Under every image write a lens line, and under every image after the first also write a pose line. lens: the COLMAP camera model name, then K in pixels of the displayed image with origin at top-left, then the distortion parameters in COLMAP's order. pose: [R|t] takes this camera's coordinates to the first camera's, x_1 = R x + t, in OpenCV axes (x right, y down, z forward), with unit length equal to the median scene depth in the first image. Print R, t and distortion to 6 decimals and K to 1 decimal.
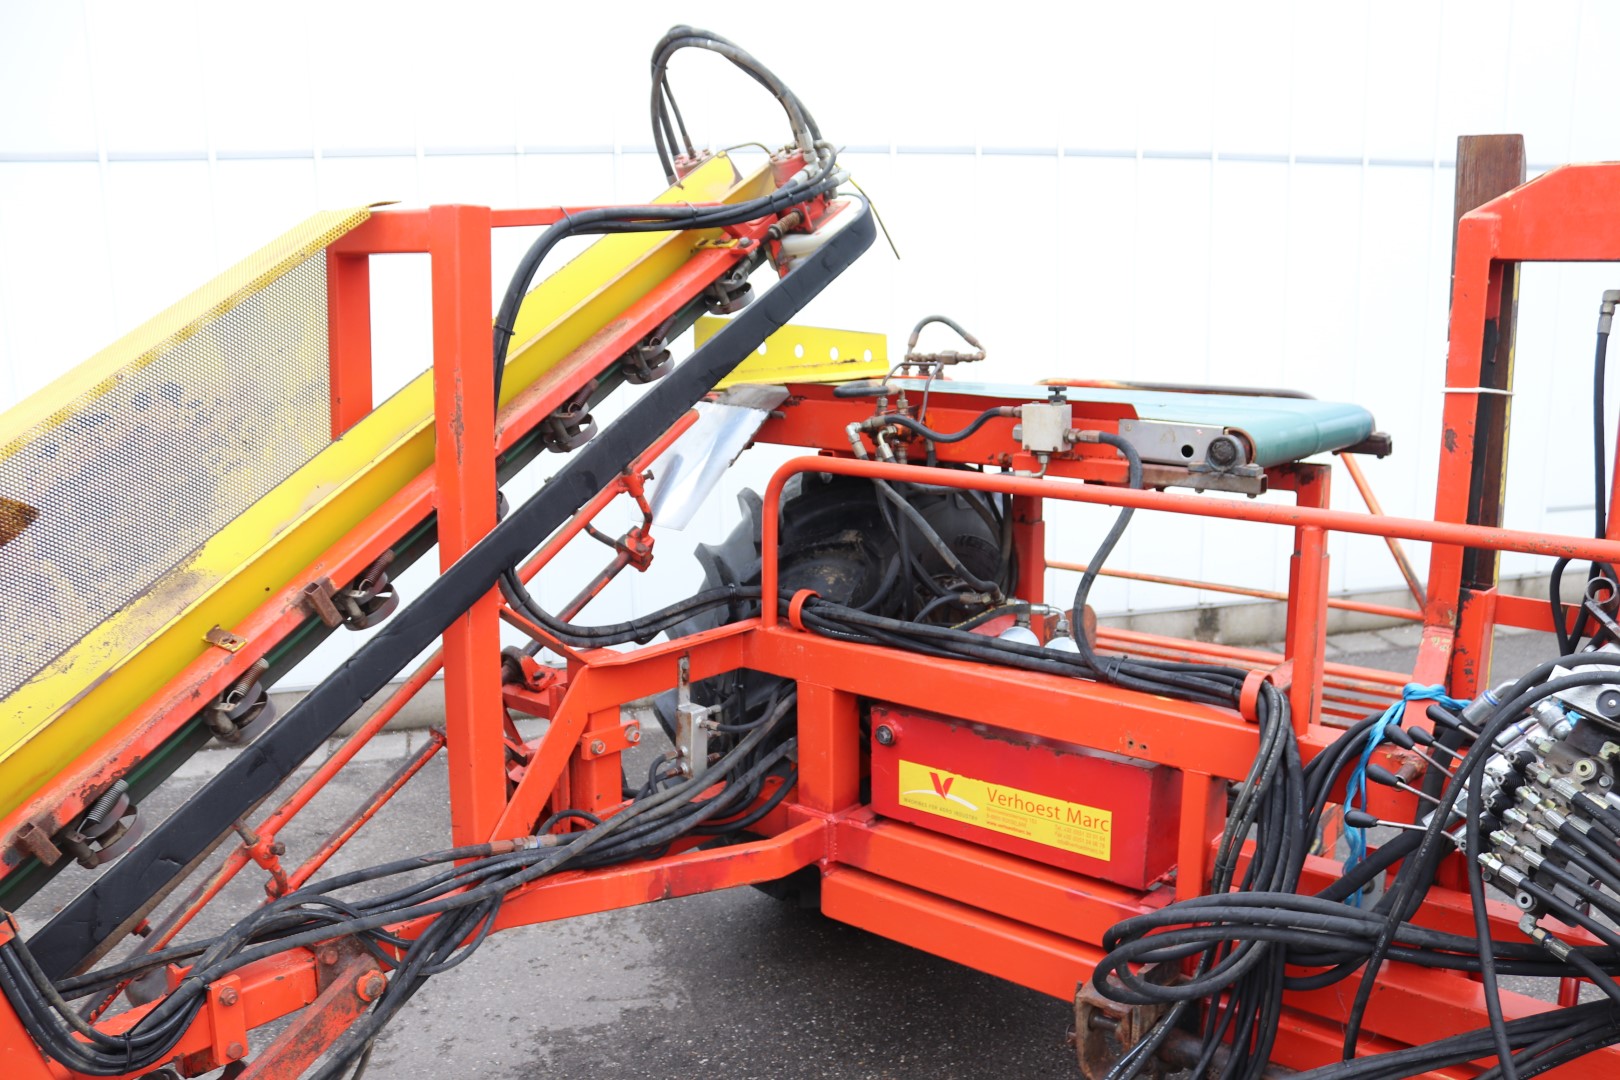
lens RADIAL K [[1388.3, 0, 817.2], [0, 1388.3, 548.2], [0, 0, 1]] dist [-0.153870, 0.148282]
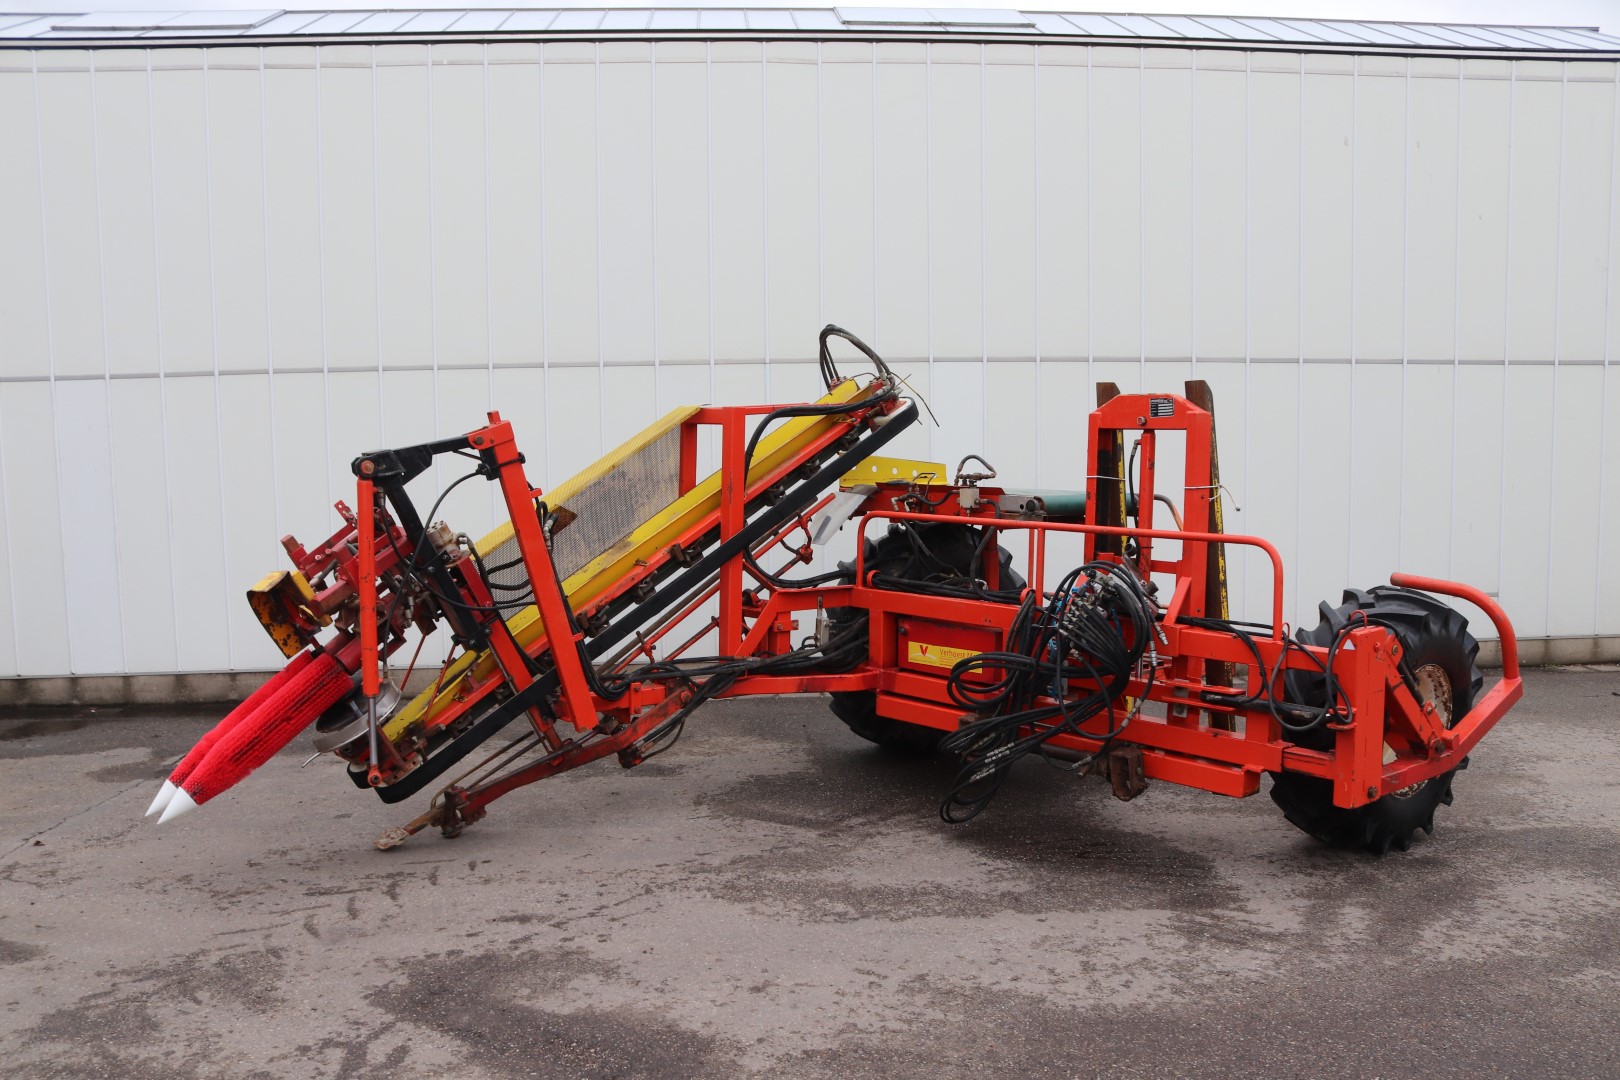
lens RADIAL K [[1388.3, 0, 817.2], [0, 1388.3, 548.2], [0, 0, 1]] dist [-0.153870, 0.148282]
pose [[0.982432, 0.021853, -0.185335, 0.341816], [-0.041856, 0.993622, -0.104710, 0.252038], [0.181864, 0.110628, 0.977081, -1.335413]]
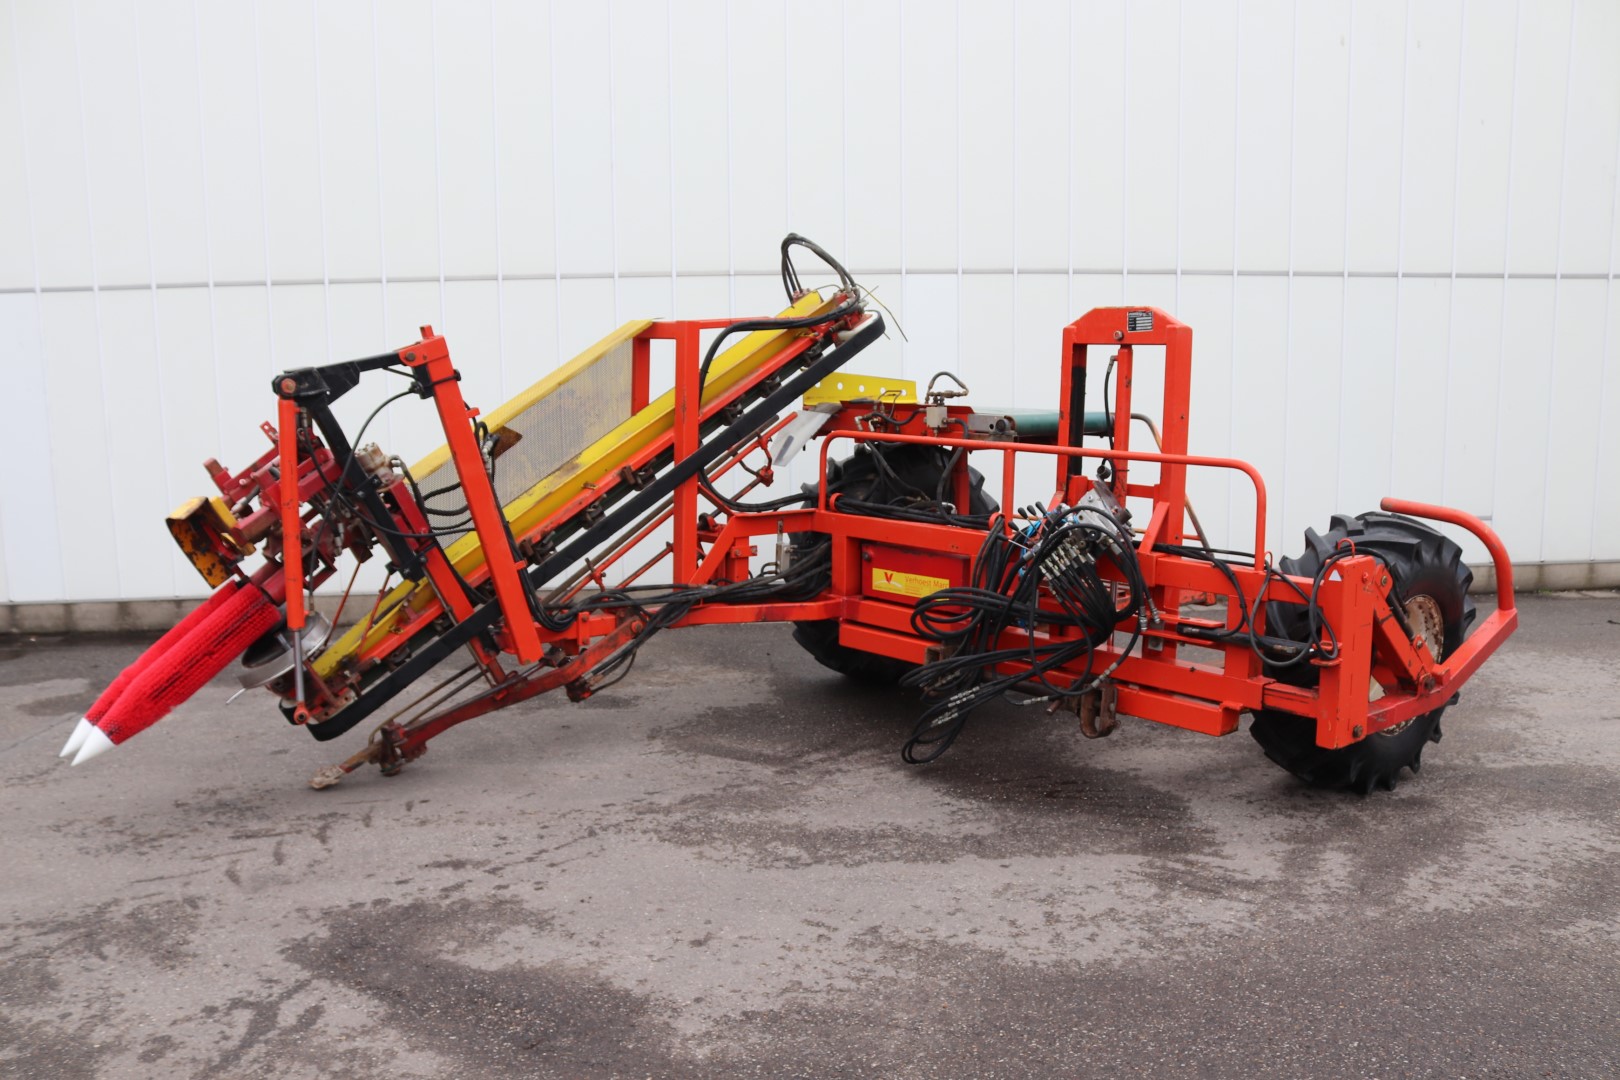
lens RADIAL K [[1401.6, 0, 803.6], [0, 1401.6, 541.1], [0, 0, 1]] dist [-0.151004, 0.148122]
pose [[0.982662, 0.031807, -0.182656, 0.363888], [-0.041854, 0.997800, -0.051418, 0.234051], [0.180619, 0.058171, 0.981831, -1.234675]]
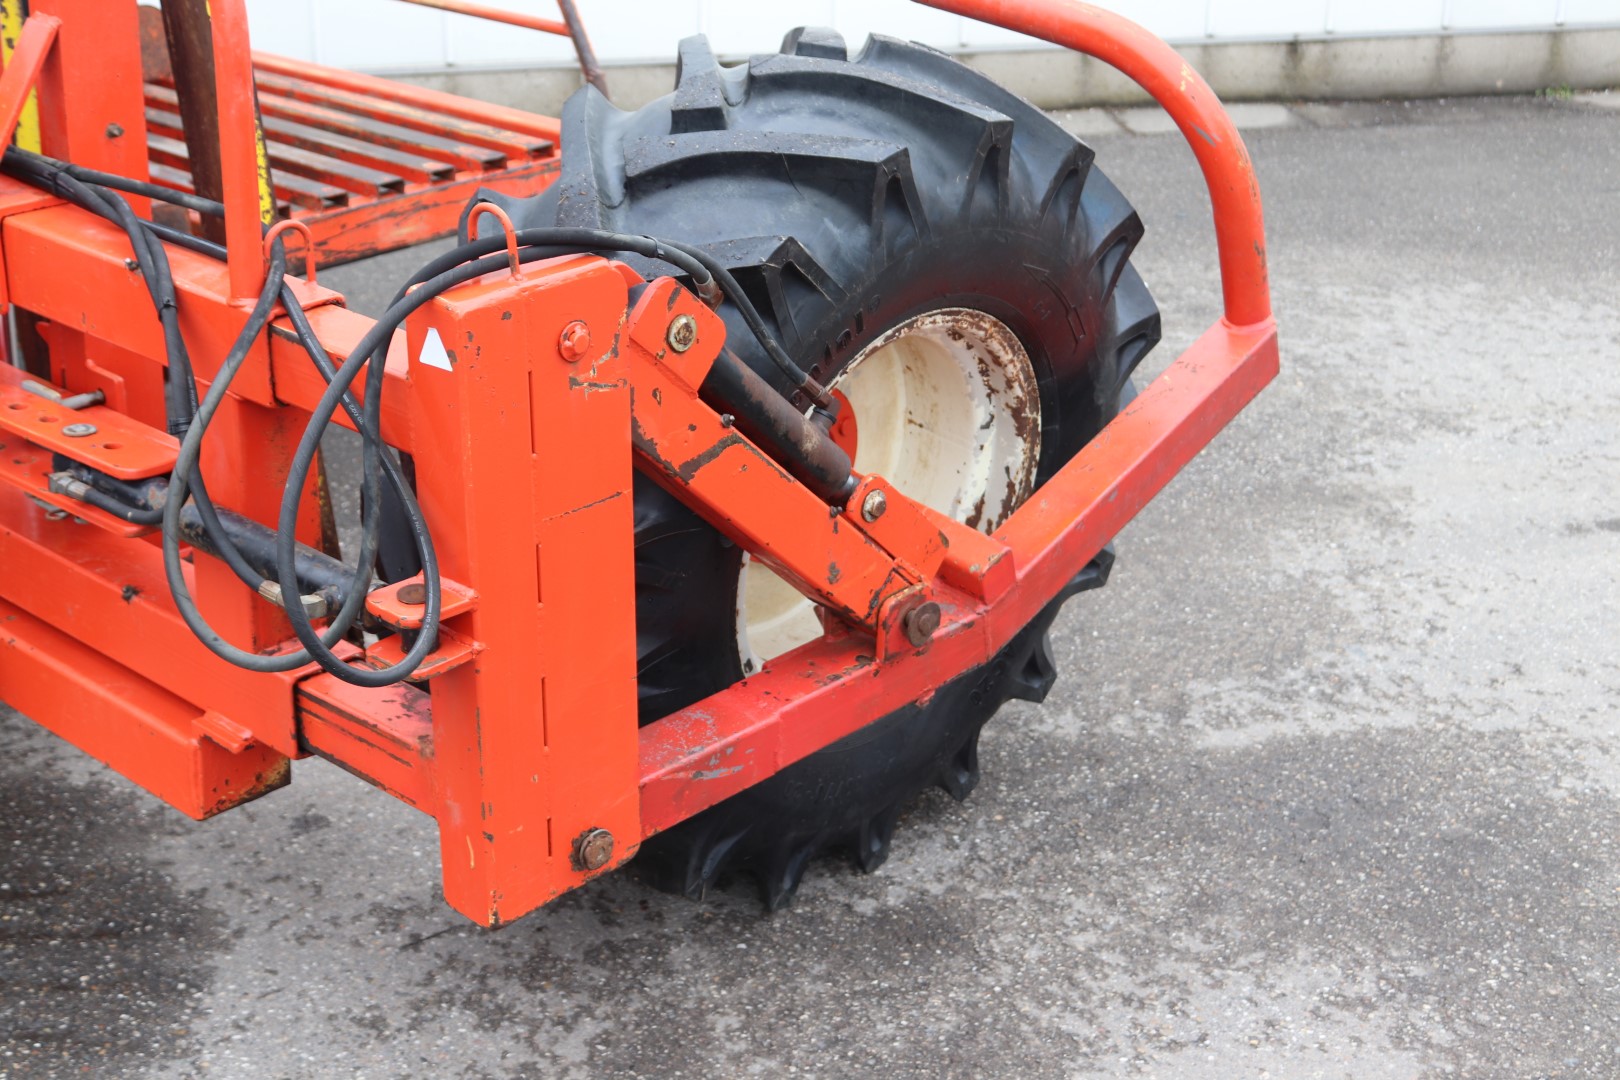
lens RADIAL K [[2385.0, 0, 776.0], [0, 2385.0, 536.2], [0, 0, 1]] dist [0.004498, 0.048931]
pose [[0.998789, 0.037451, -0.031898, 0.843612], [-0.030118, 0.978207, 0.205438, 0.056605], [0.038896, -0.204229, 0.978150, -0.208139]]
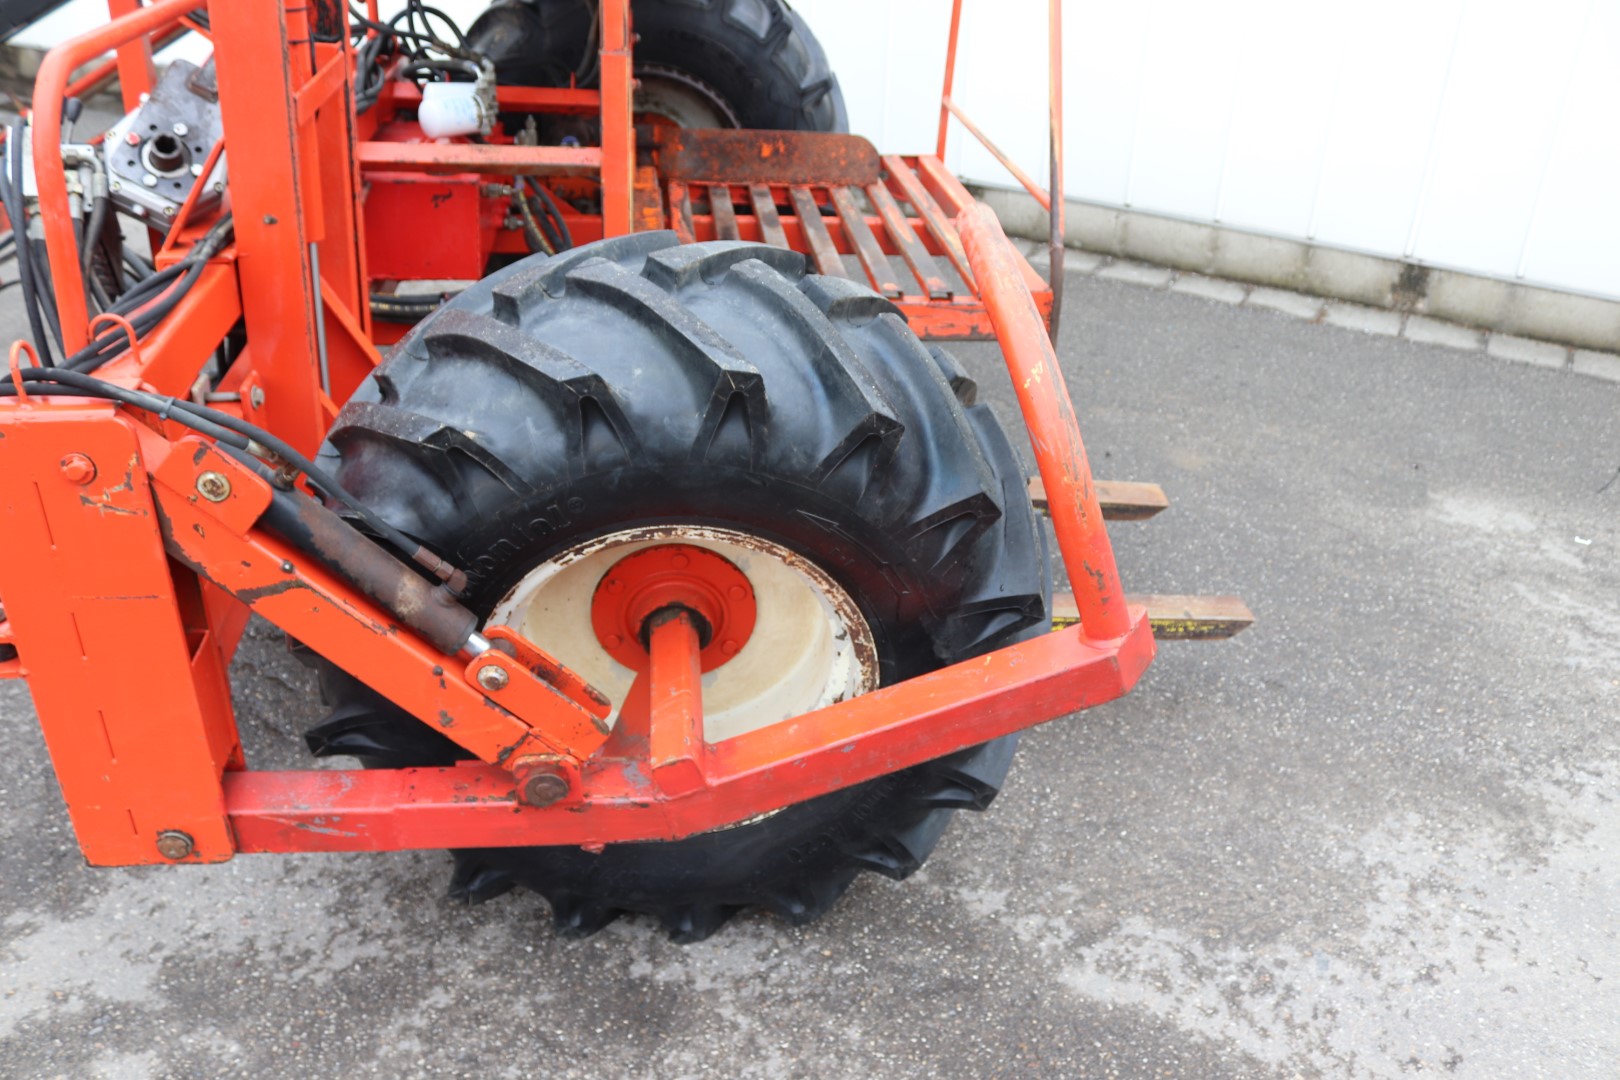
lens RADIAL K [[1388.3, 0, 817.2], [0, 1388.3, 548.2], [0, 0, 1]] dist [-0.153870, 0.148282]
pose [[0.714792, 0.367384, -0.595064, 1.315069], [-0.174155, 0.917602, 0.357319, -0.062318], [0.677305, -0.151776, 0.719876, 0.414355]]
